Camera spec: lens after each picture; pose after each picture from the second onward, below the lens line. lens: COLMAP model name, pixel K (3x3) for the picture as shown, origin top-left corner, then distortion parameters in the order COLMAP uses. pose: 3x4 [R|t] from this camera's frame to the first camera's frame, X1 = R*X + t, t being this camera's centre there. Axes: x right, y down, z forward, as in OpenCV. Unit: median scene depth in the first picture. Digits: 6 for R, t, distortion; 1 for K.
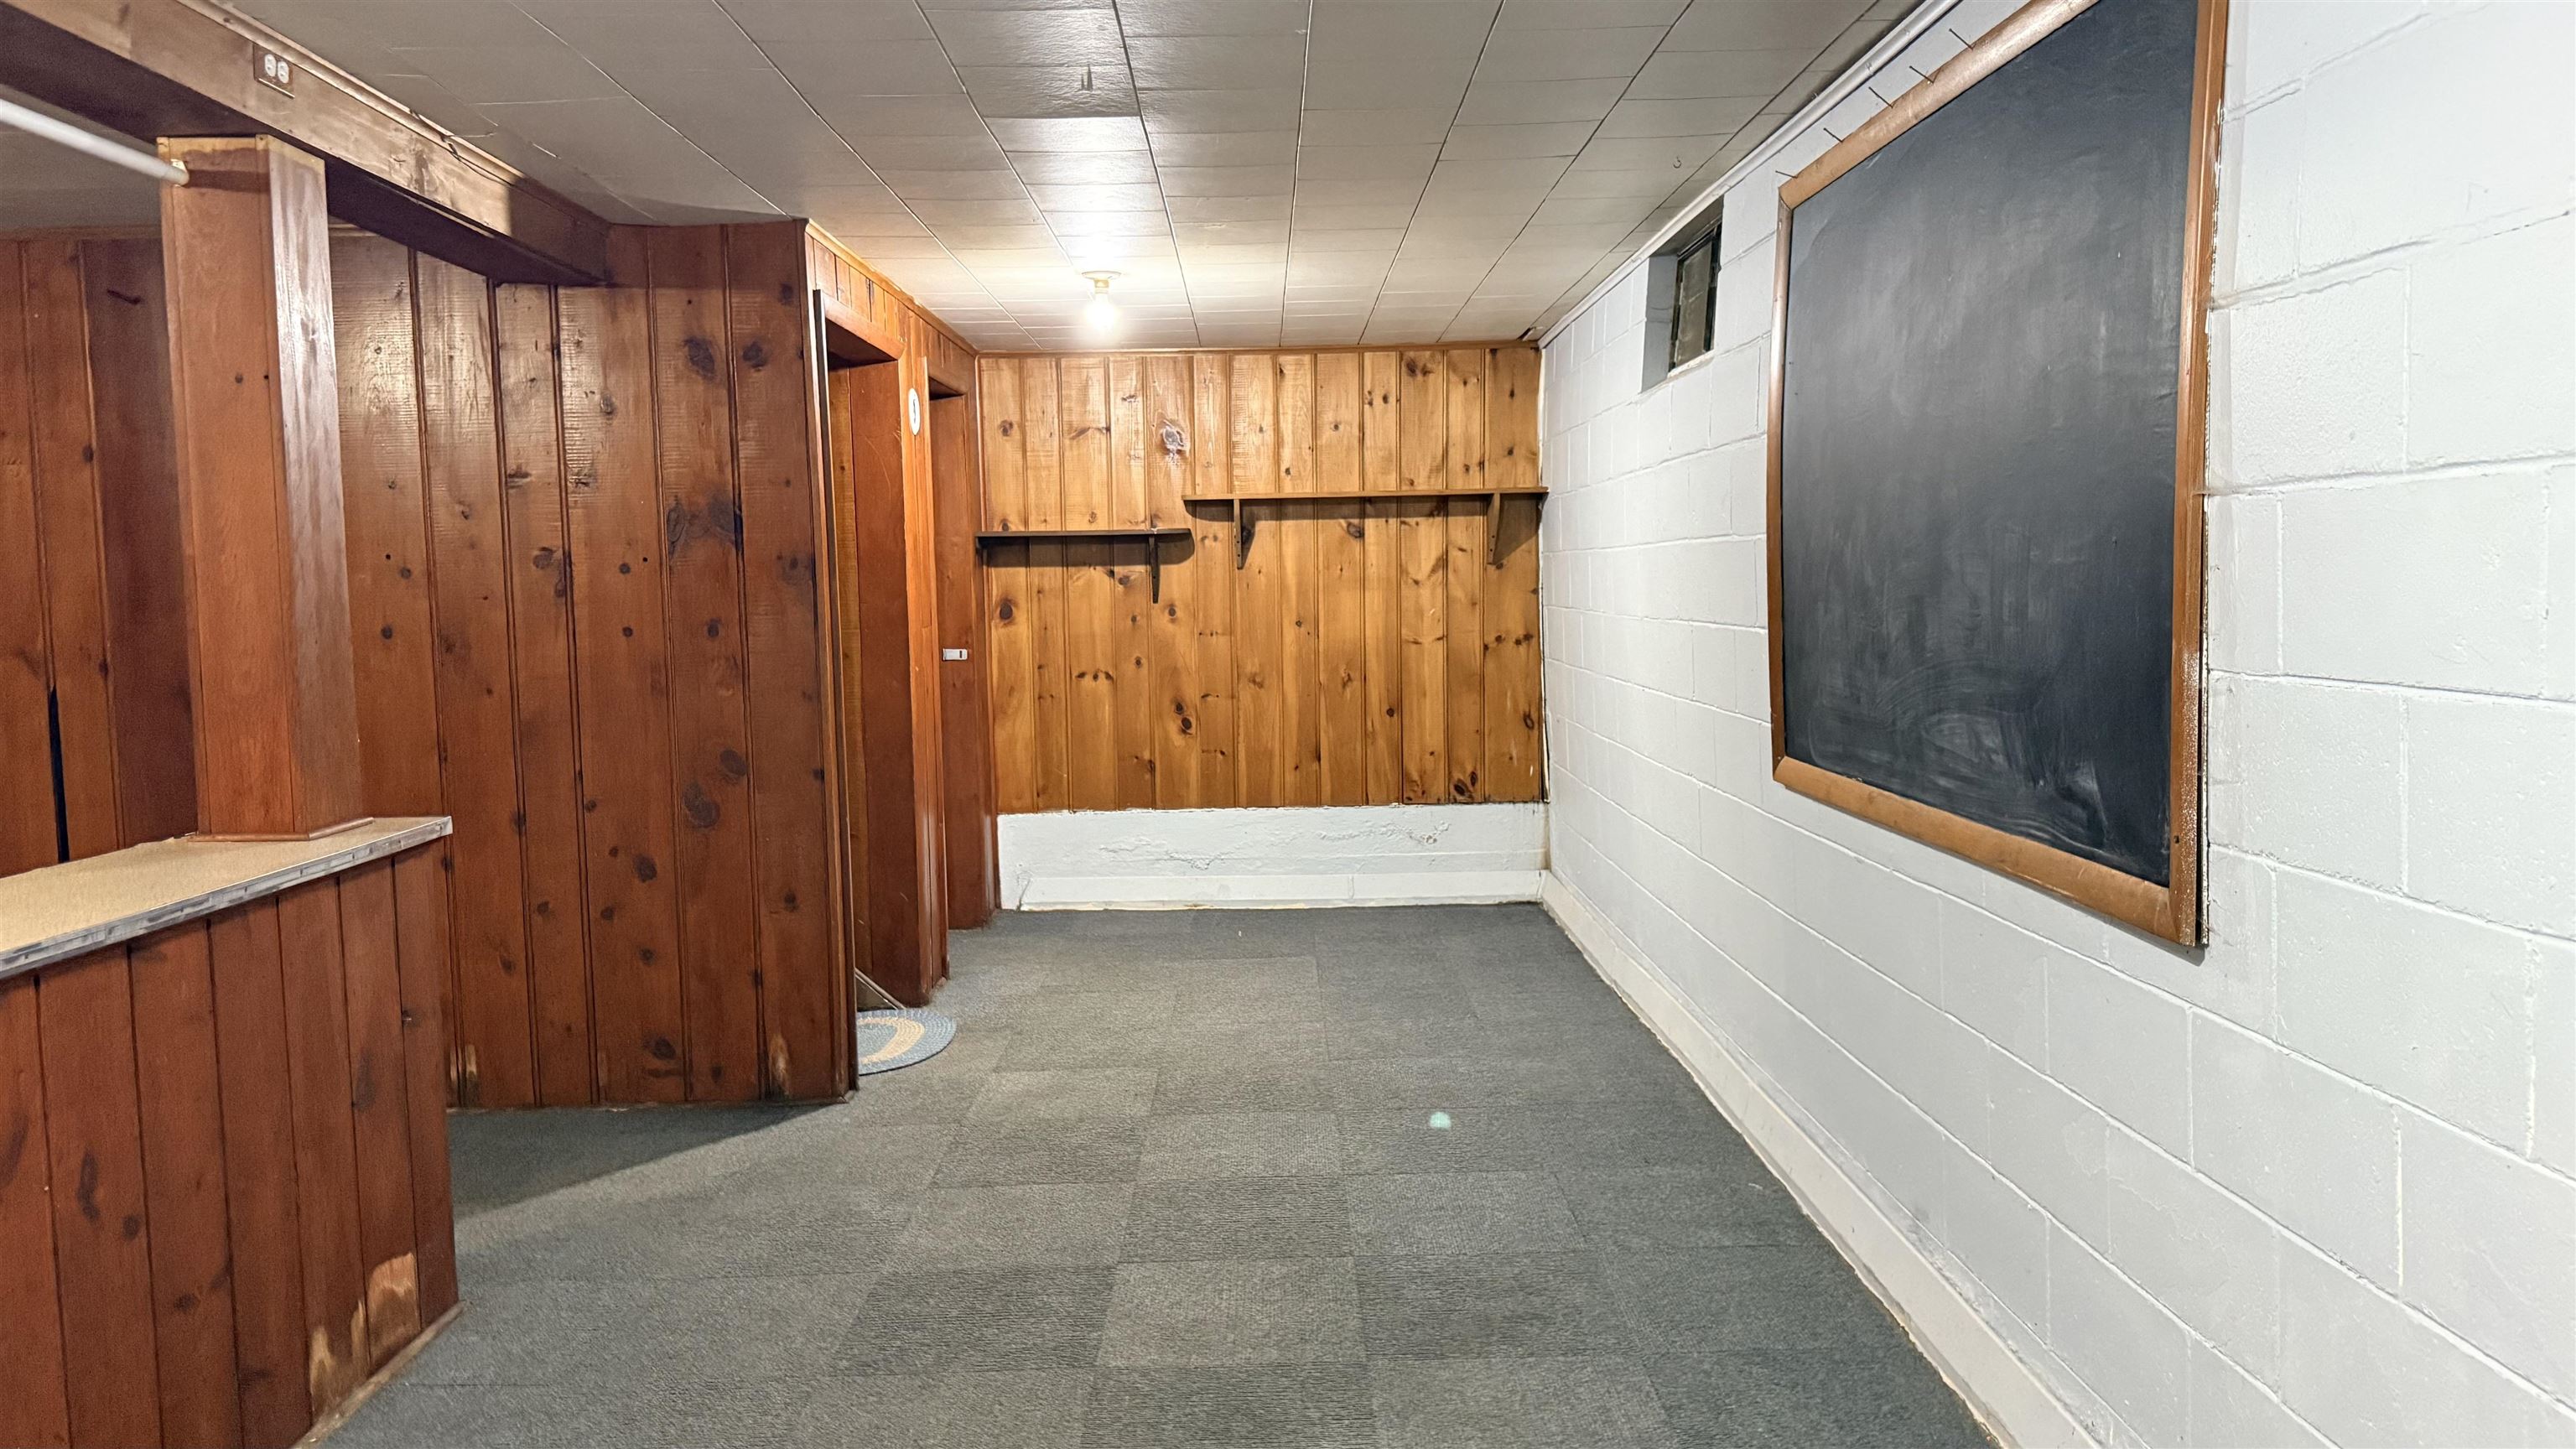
lens RADIAL K [[1817.5, 0, 1272.6], [0, 1817.5, 727.4], [0, 0, 1]] dist [0.069824, -0.083074]
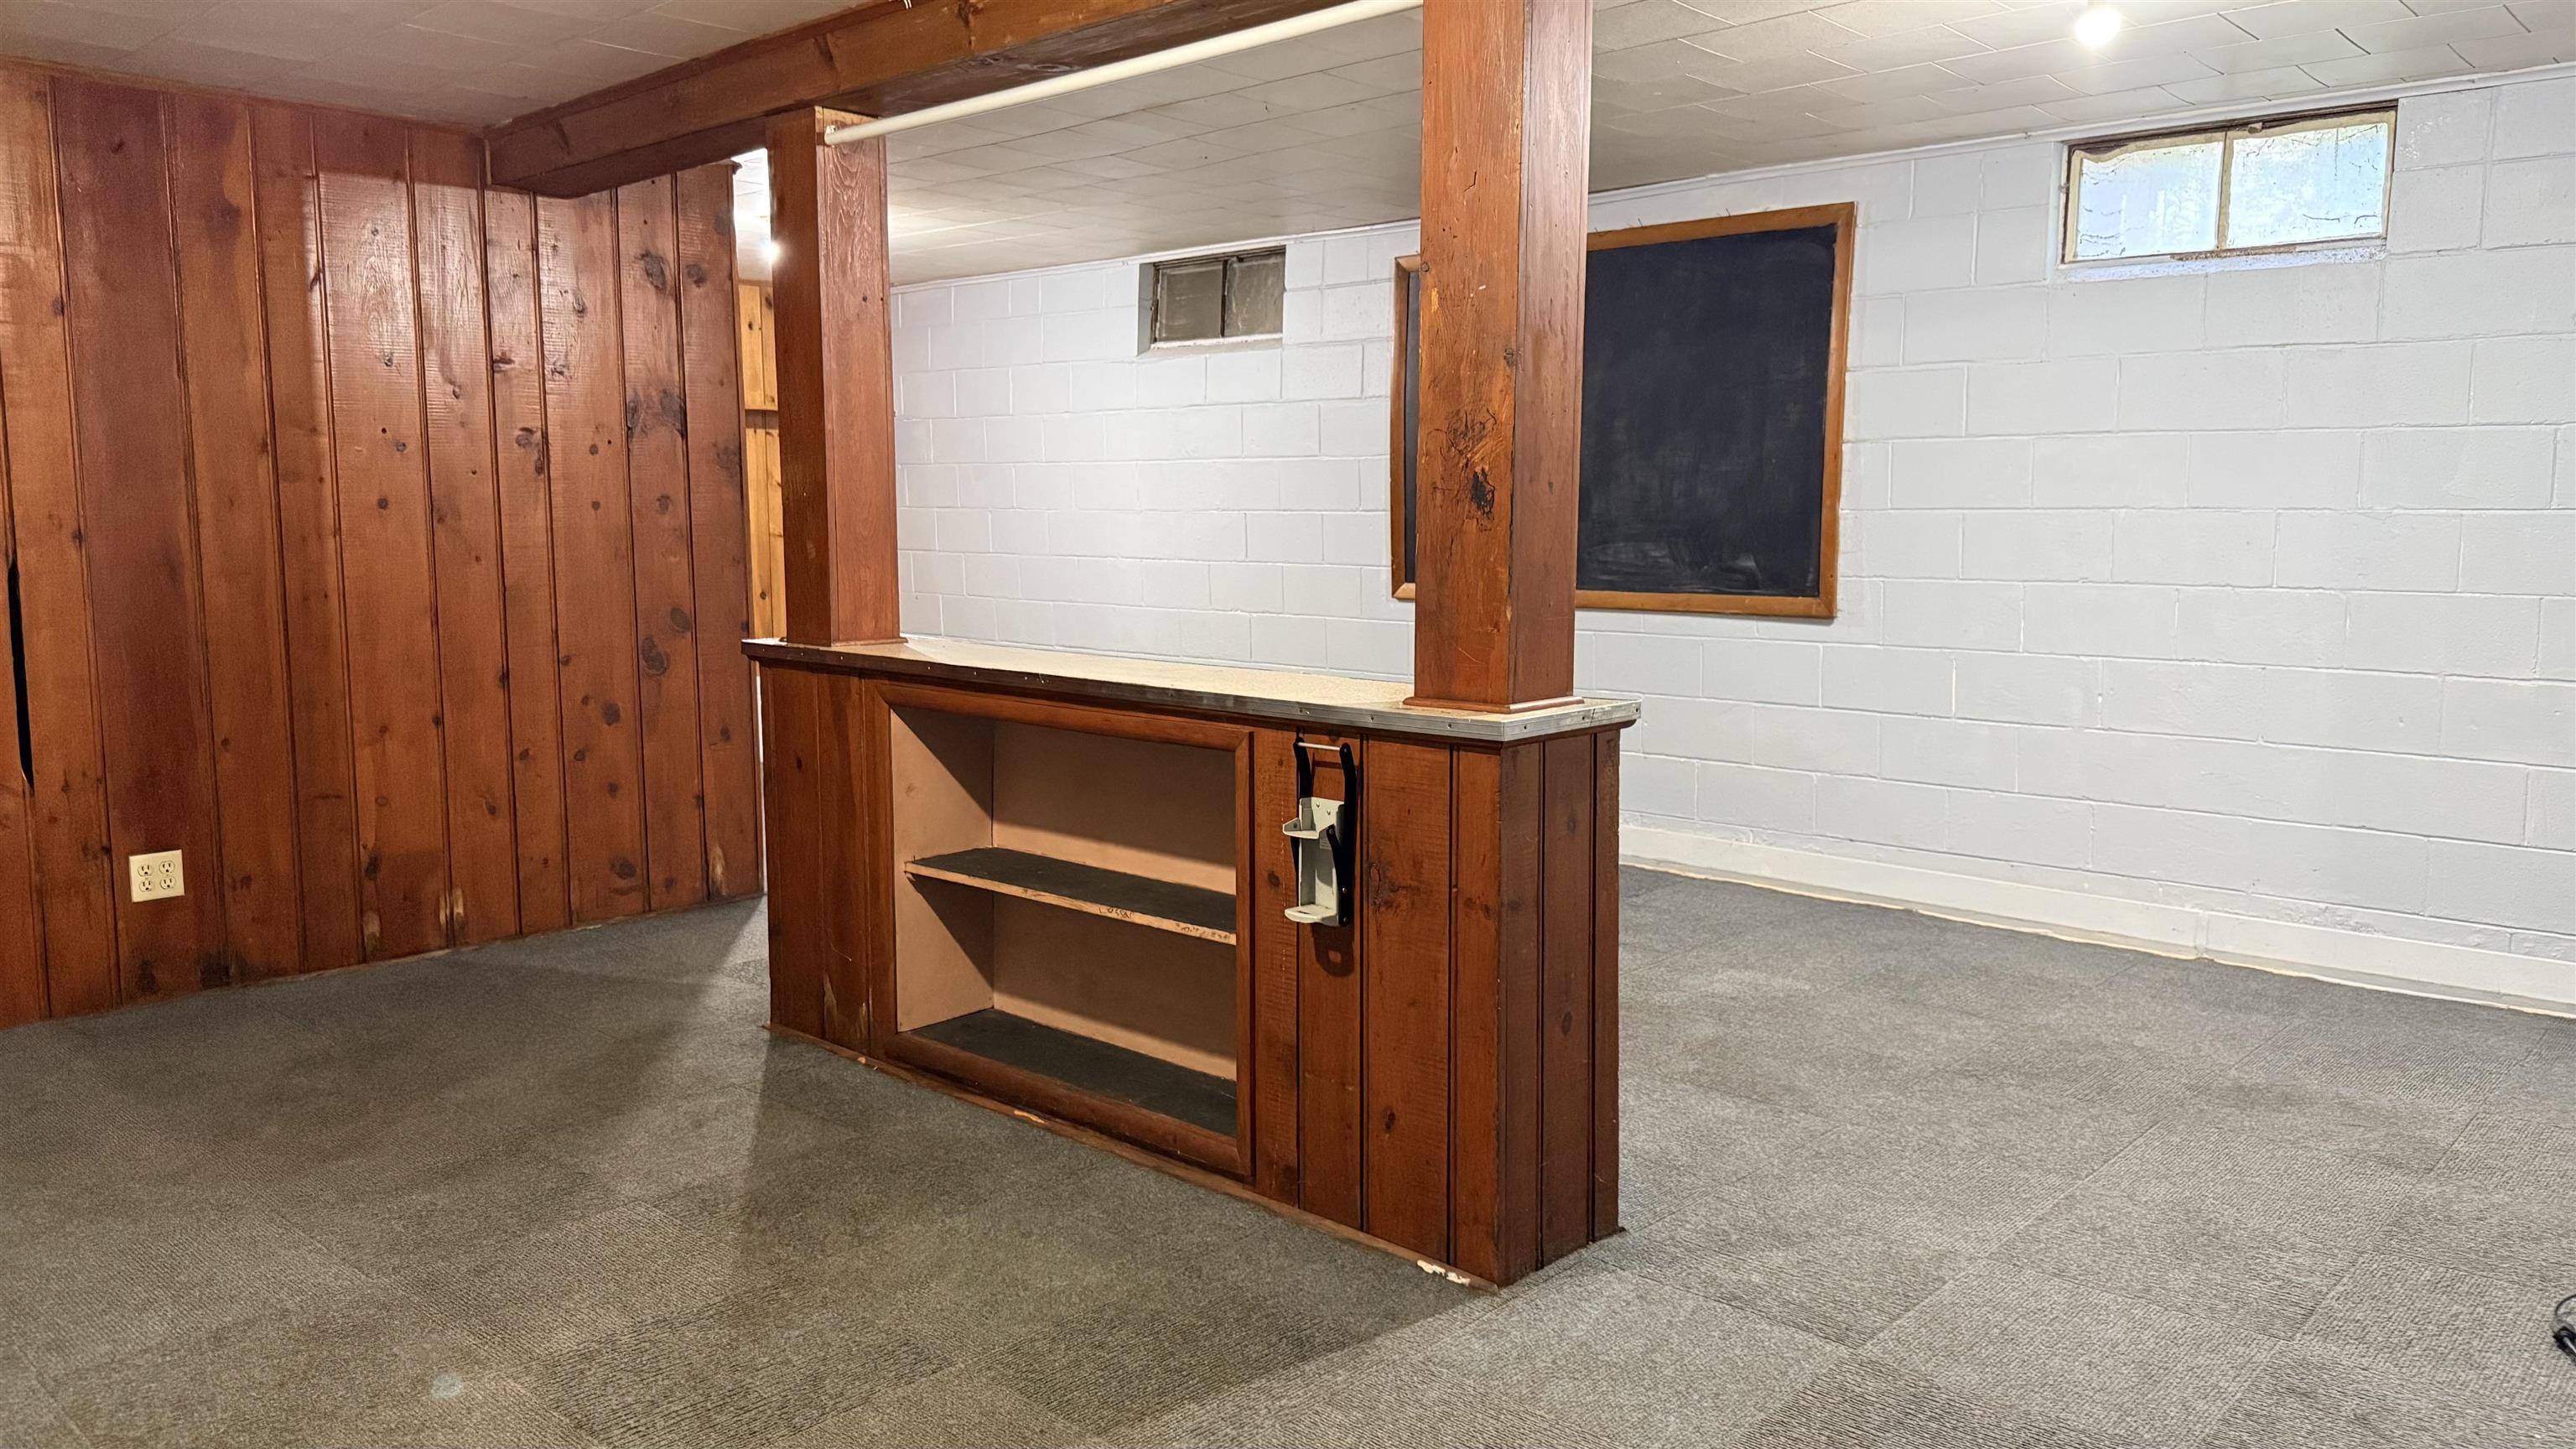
lens RADIAL K [[1817.5, 0, 1279.5], [0, 1817.5, 702.0], [0, 0, 1]] dist [0.069824, -0.083074]
pose [[0.683933, -0.064534, 0.726685, -0.908094], [0.048481, 0.997899, 0.042990, 0.041807], [-0.727932, 0.005828, 0.685625, -0.093322]]
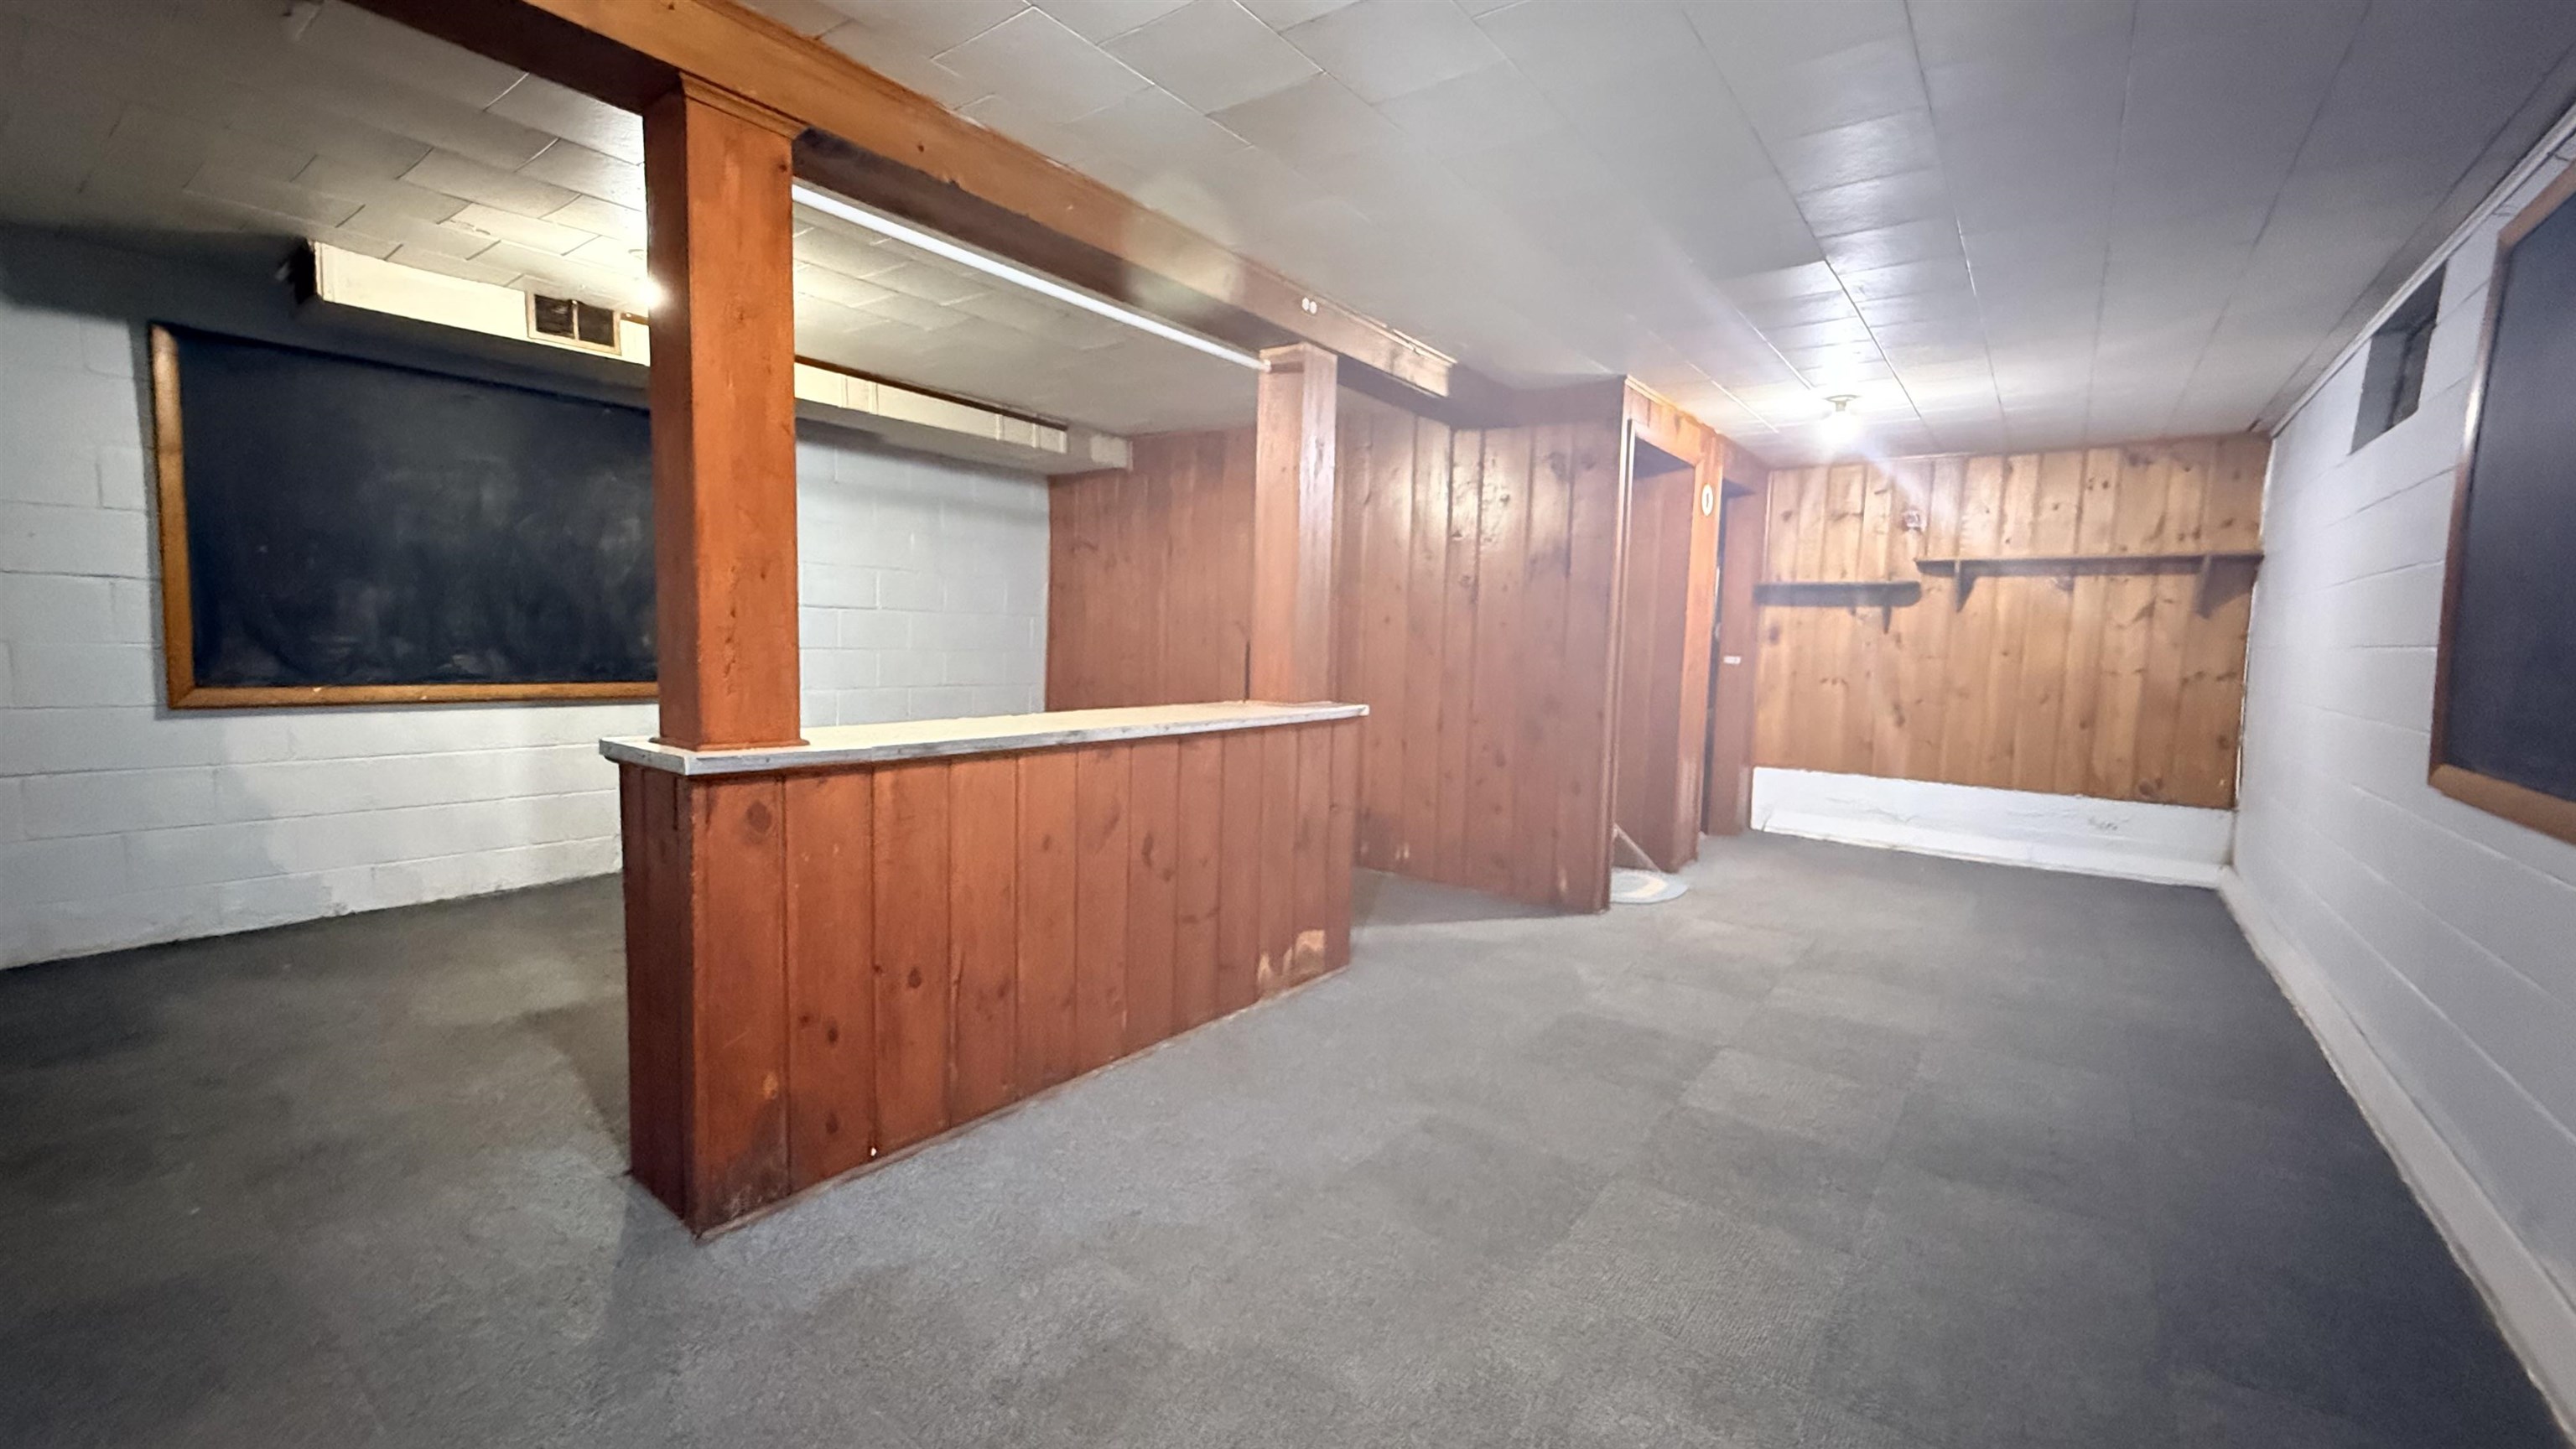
lens RADIAL K [[1036.9, 0, 1278.3], [0, 1036.9, 731.5], [0, 0, 1]] dist [-0.001323, 0.004324]
pose [[0.793106, 0.099317, -0.600932, 0.084887], [-0.092629, 0.994808, 0.042163, 0.028197], [0.601999, 0.022224, 0.798188, 0.080266]]
